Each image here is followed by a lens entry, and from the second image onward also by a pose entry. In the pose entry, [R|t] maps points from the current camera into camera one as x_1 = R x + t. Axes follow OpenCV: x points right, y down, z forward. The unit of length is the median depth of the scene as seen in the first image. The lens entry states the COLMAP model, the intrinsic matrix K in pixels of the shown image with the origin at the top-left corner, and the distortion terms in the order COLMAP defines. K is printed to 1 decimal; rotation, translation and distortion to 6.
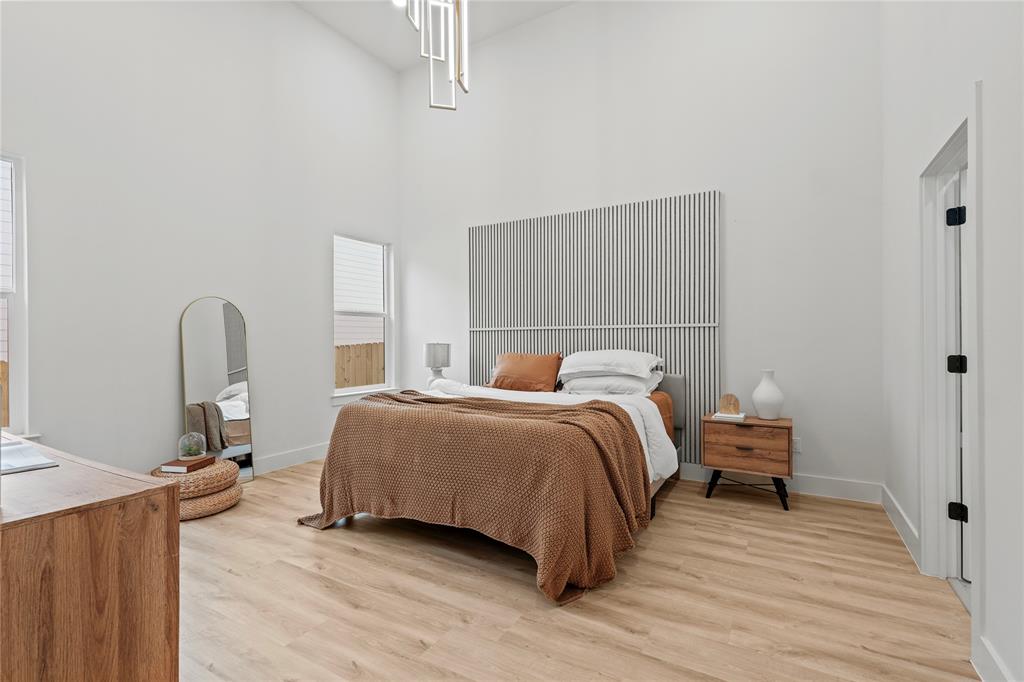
lens RADIAL K [[473.8, 0, 504.8], [0, 473.8, 338.3], [0, 0, 1]] dist [0.002771, 0.000101]
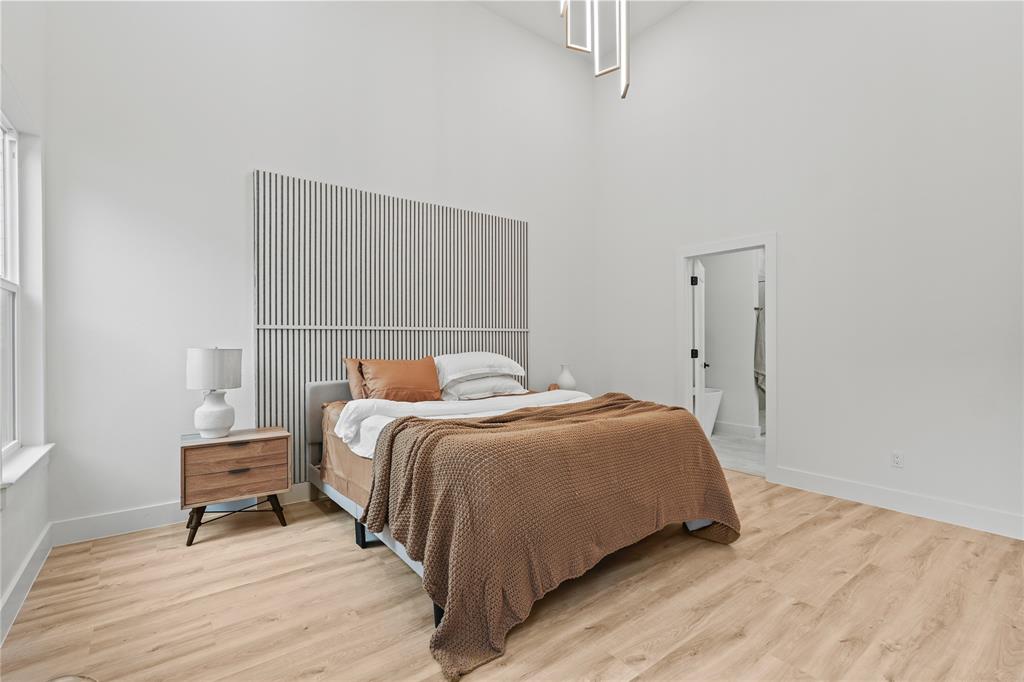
lens RADIAL K [[473.8, 0, 504.8], [0, 473.8, 338.3], [0, 0, 1]] dist [0.002771, 0.000101]
pose [[0.372228, 0.006750, 0.928117, -0.898685], [-0.000694, 0.999975, -0.006994, 0.002731], [-0.928141, 0.001960, 0.372224, 0.729873]]
